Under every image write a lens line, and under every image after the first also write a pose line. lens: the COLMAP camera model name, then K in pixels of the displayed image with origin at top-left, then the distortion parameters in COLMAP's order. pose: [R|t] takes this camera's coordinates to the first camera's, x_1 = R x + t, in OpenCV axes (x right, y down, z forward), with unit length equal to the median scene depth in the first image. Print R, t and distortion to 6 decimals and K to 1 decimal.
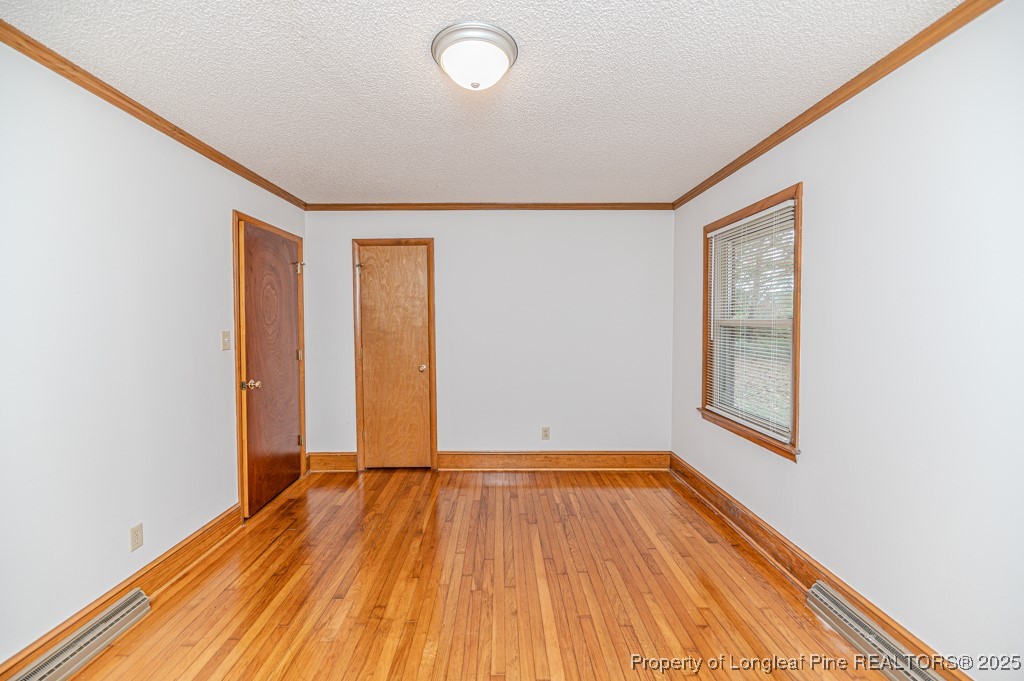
lens RADIAL K [[414.5, 0, 491.2], [0, 414.5, 333.4], [0, 0, 1]] dist [0.000717, -0.000152]
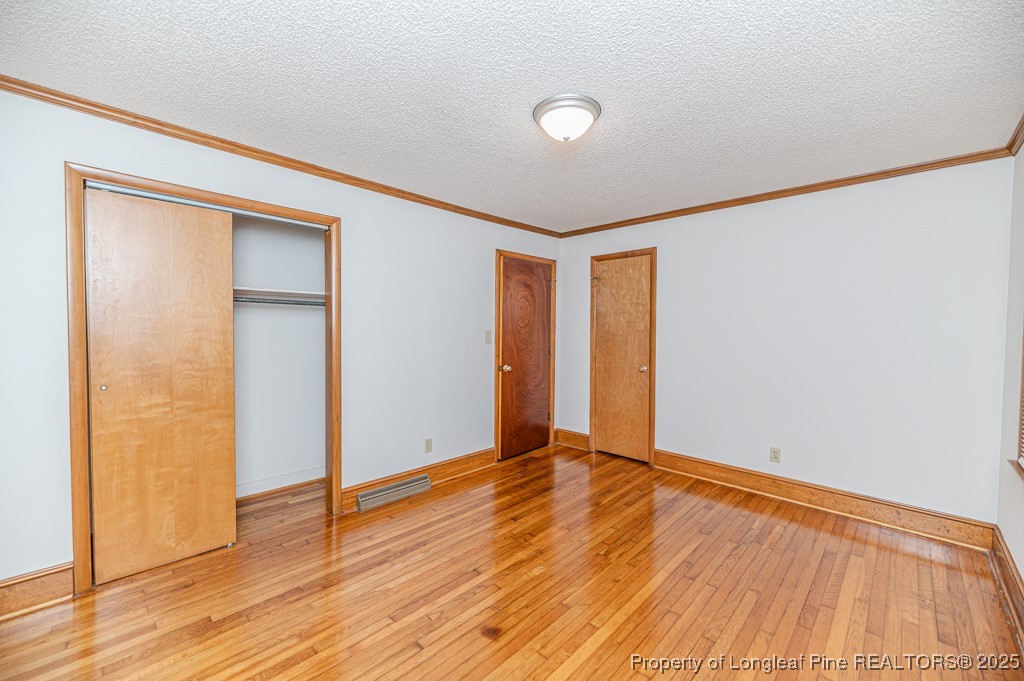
lens RADIAL K [[411.4, 0, 511.5], [0, 411.4, 337.8], [0, 0, 1]] dist [0.001050, -0.000403]
pose [[0.717447, 0.026130, -0.696123, 0.343073], [-0.029457, 0.999540, 0.007160, 0.005500], [0.695990, 0.015369, 0.717887, -0.009905]]
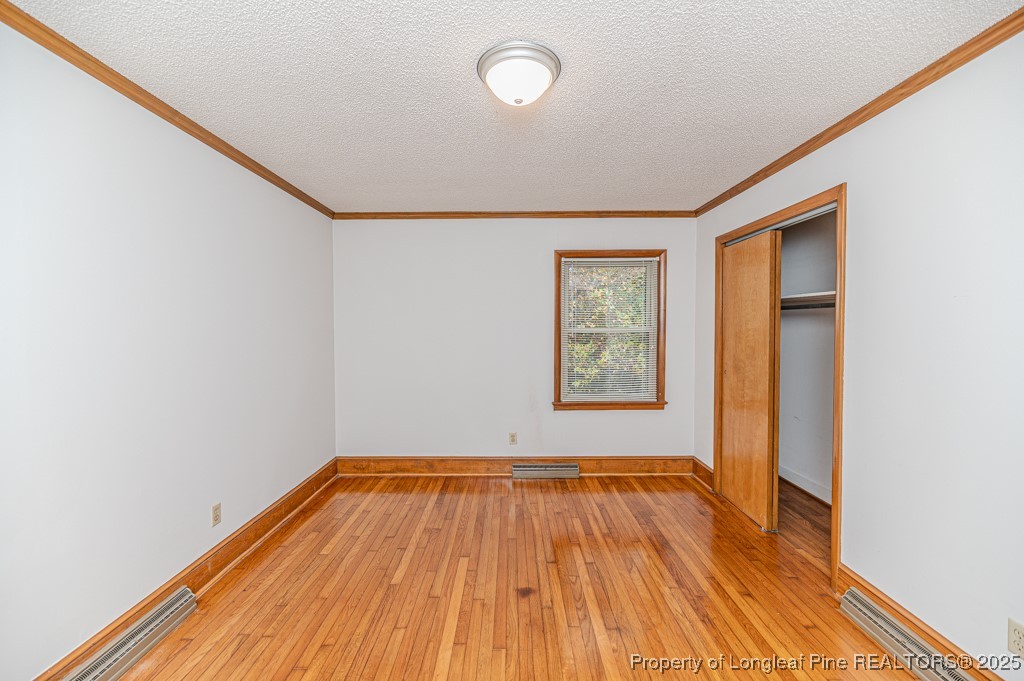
lens RADIAL K [[411.4, 0, 511.5], [0, 411.4, 337.8], [0, 0, 1]] dist [0.001050, -0.000403]
pose [[-0.999988, 0.004506, -0.001881, -0.007977], [0.004396, 0.998474, 0.055045, -0.032312], [0.002126, 0.055036, -0.998482, 0.949076]]
